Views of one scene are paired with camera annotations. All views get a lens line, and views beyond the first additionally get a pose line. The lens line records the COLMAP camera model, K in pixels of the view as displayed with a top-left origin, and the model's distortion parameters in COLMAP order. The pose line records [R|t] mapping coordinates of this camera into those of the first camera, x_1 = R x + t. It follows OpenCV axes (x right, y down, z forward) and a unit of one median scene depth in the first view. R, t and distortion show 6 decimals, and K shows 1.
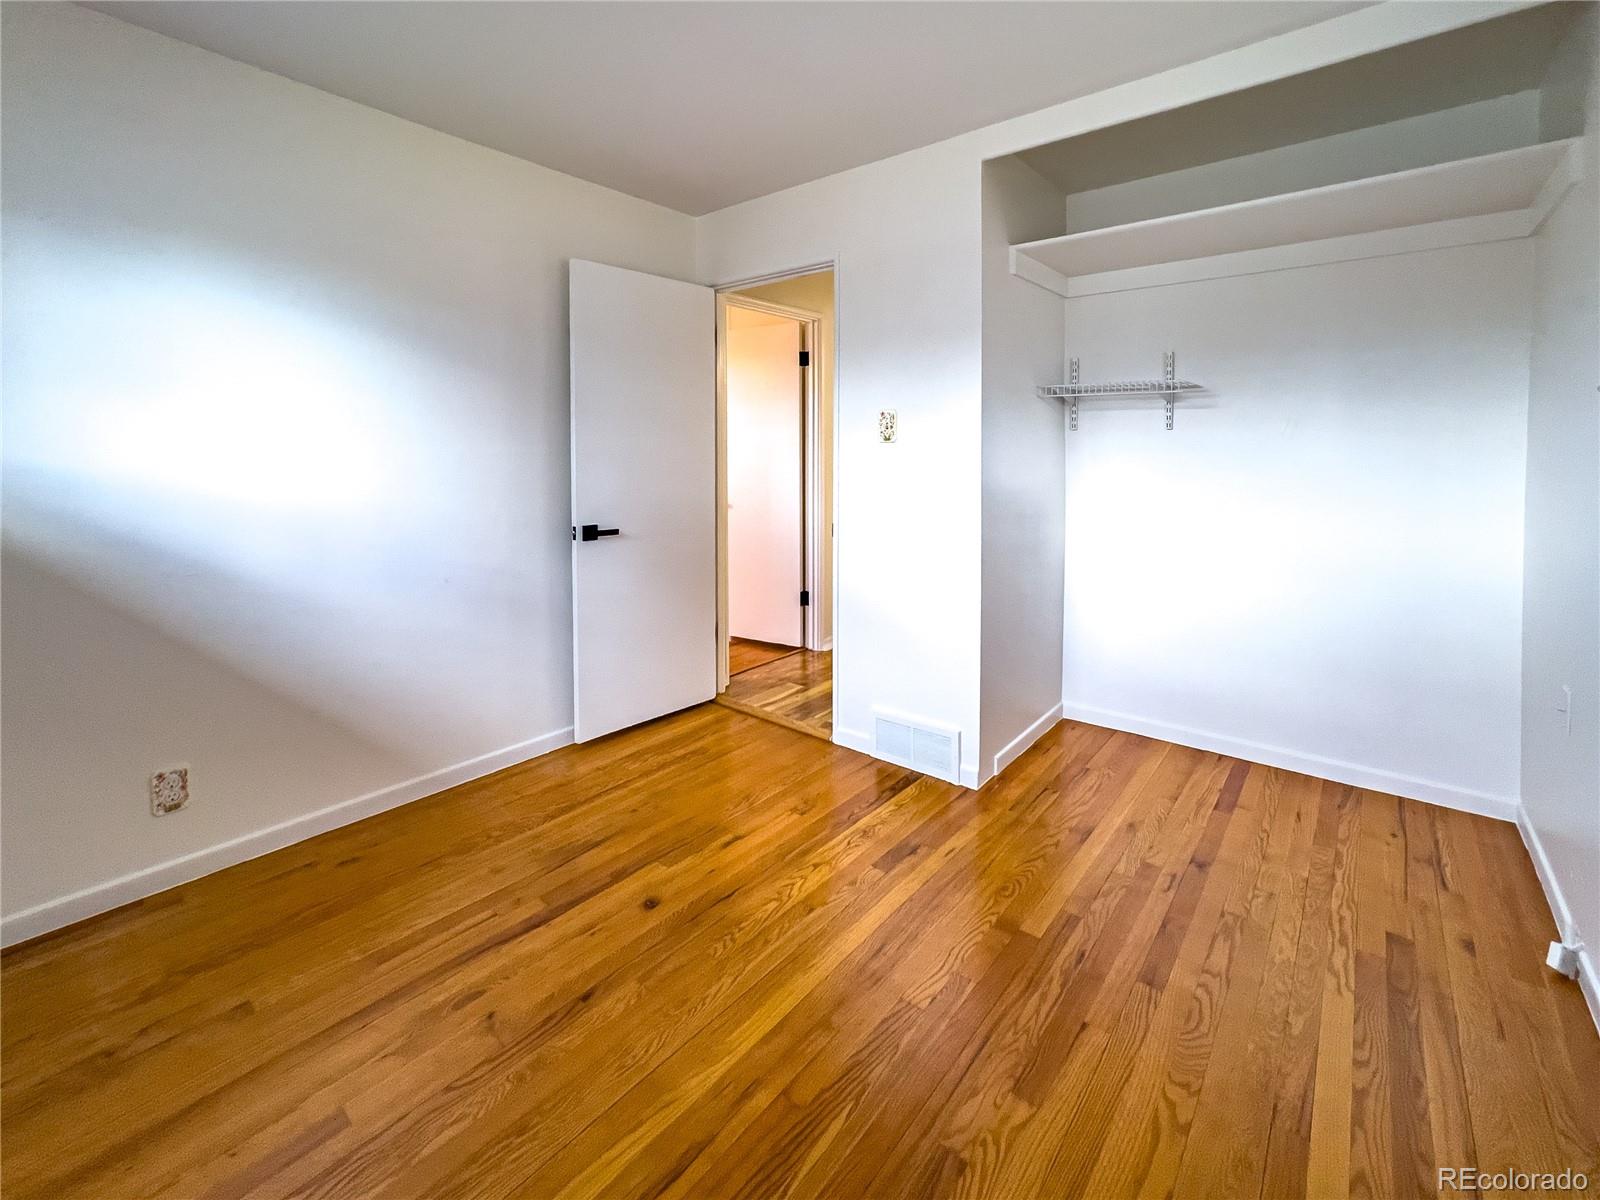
lens RADIAL K [[691.7, 0, 795.1], [0, 691.7, 598.5], [0, 0, 1]] dist [-0.015147, 0.012685]
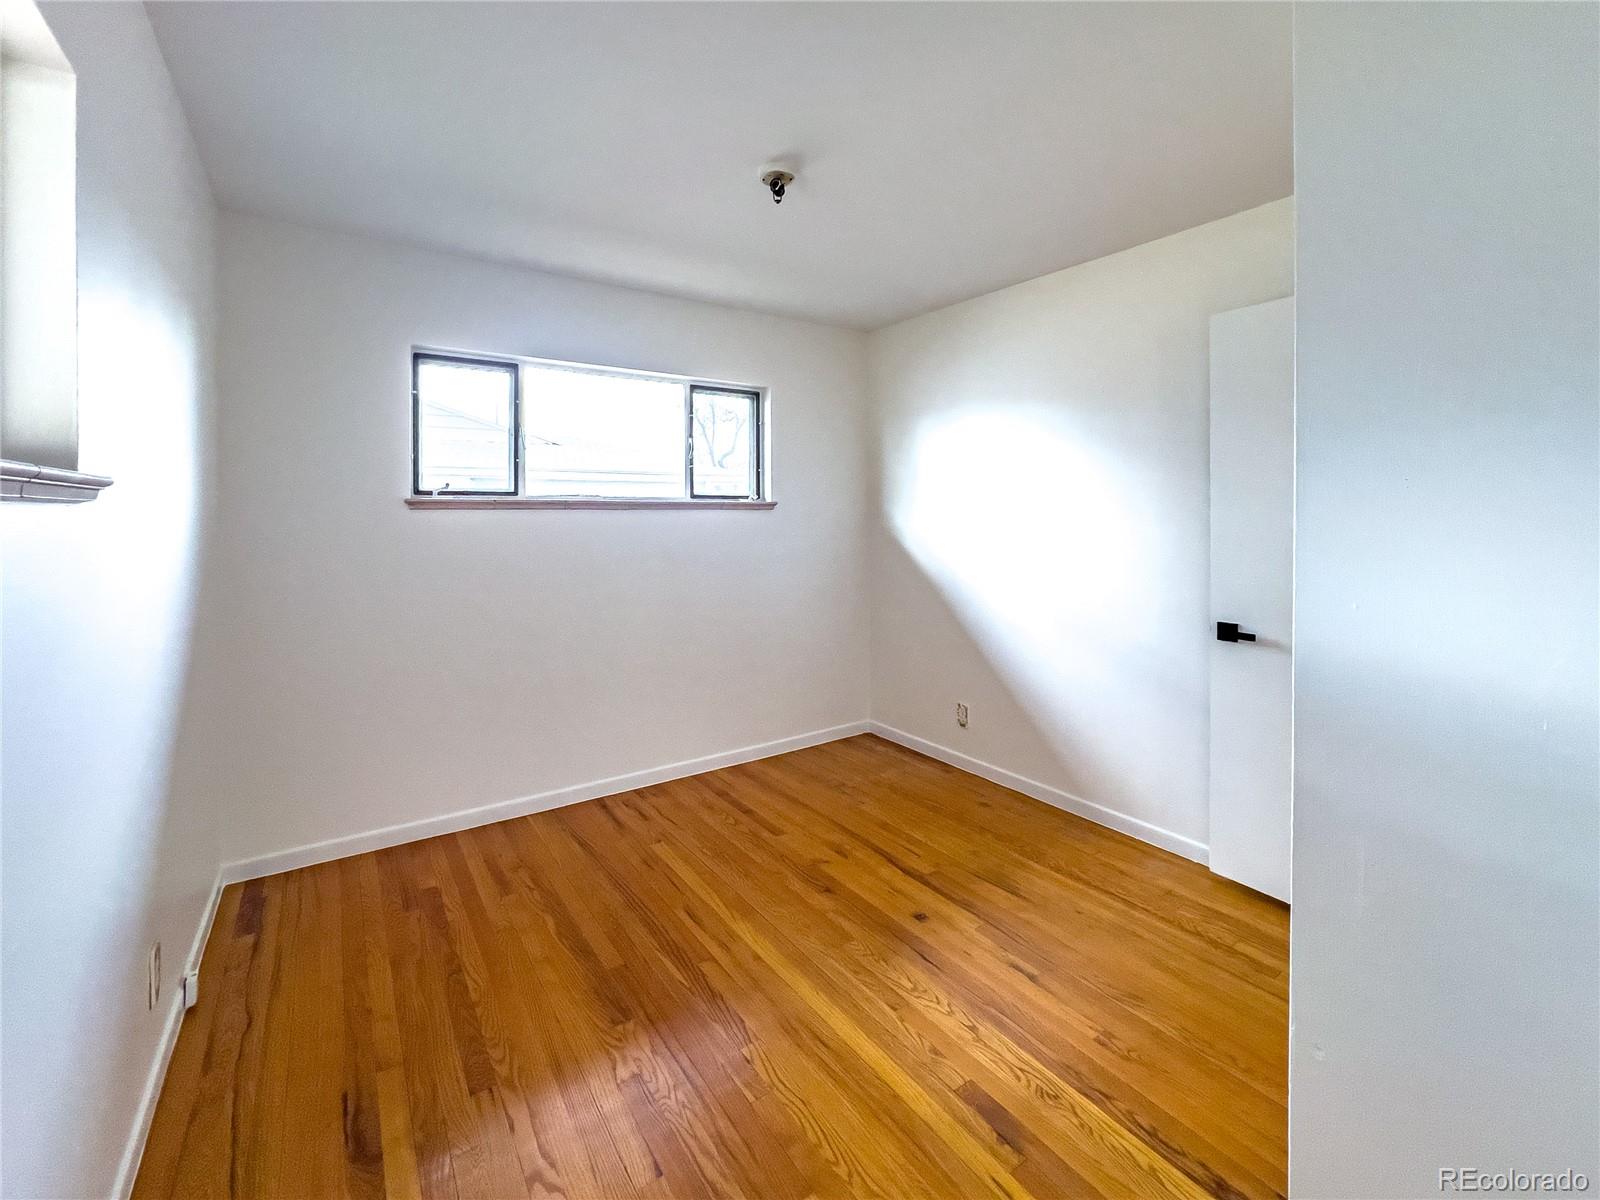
lens RADIAL K [[691.7, 0, 795.1], [0, 691.7, 598.5], [0, 0, 1]] dist [-0.015147, 0.012685]
pose [[-0.283785, 0.113187, -0.952184, 0.897458], [-0.194264, 0.965630, 0.172683, -0.241932], [0.939004, 0.233980, -0.252043, 0.949420]]
